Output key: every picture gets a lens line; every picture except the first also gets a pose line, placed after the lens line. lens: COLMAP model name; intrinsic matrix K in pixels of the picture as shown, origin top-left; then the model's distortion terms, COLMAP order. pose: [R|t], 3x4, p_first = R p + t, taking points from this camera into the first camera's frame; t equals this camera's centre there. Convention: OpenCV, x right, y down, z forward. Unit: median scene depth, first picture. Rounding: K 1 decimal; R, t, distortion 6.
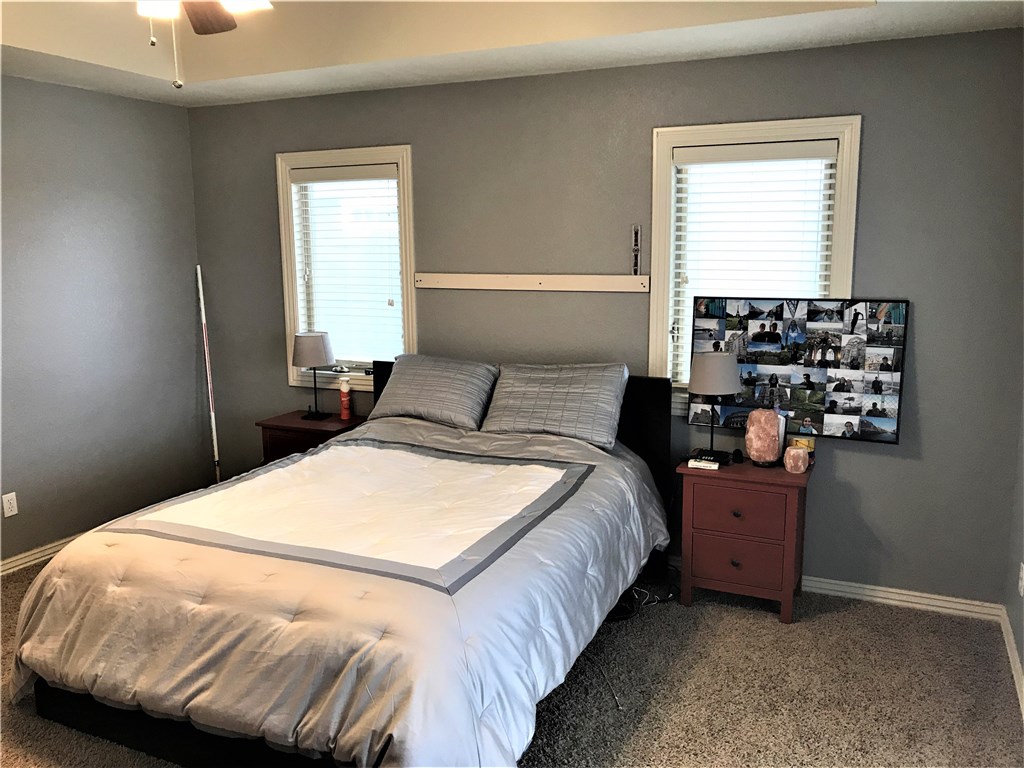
lens RADIAL K [[846.8, 0, 510.6], [0, 846.8, 381.1], [0, 0, 1]] dist [0.062579, -0.073063]
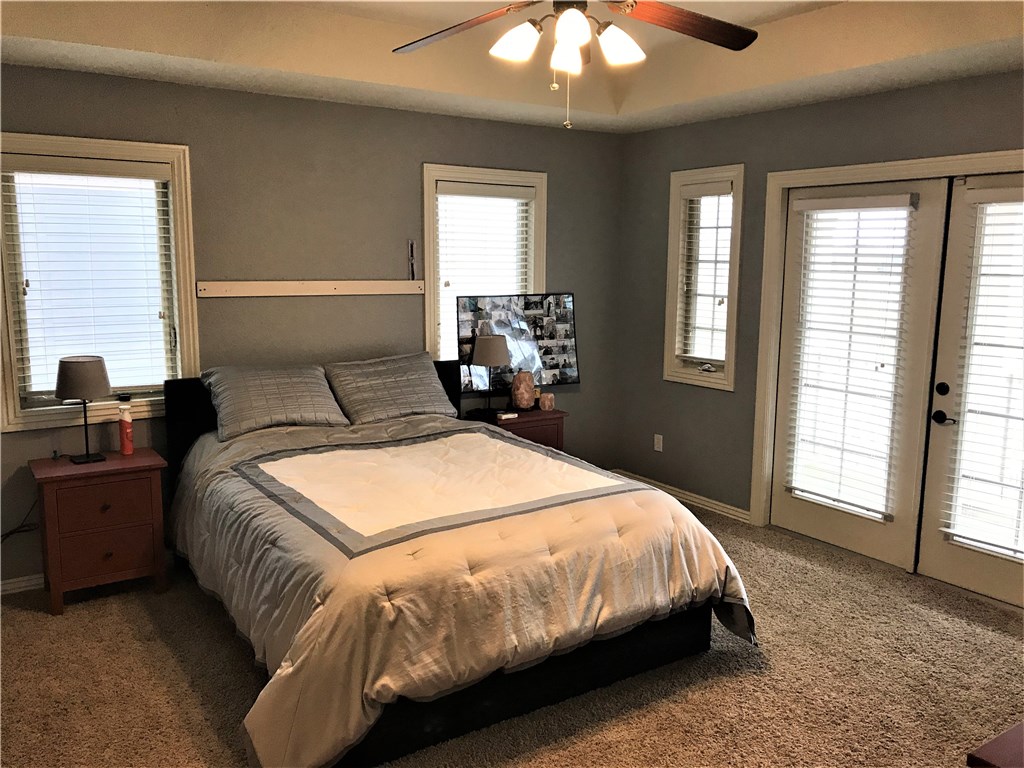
lens RADIAL K [[853.5, 0, 512.0], [0, 853.5, 384.0], [0, 0, 1]] dist [0.217478, -0.085252]
pose [[0.506228, -0.121863, 0.853746, -0.953771], [0.125567, 0.989831, 0.066832, -0.045907], [-0.853209, 0.073370, 0.516383, 0.271737]]
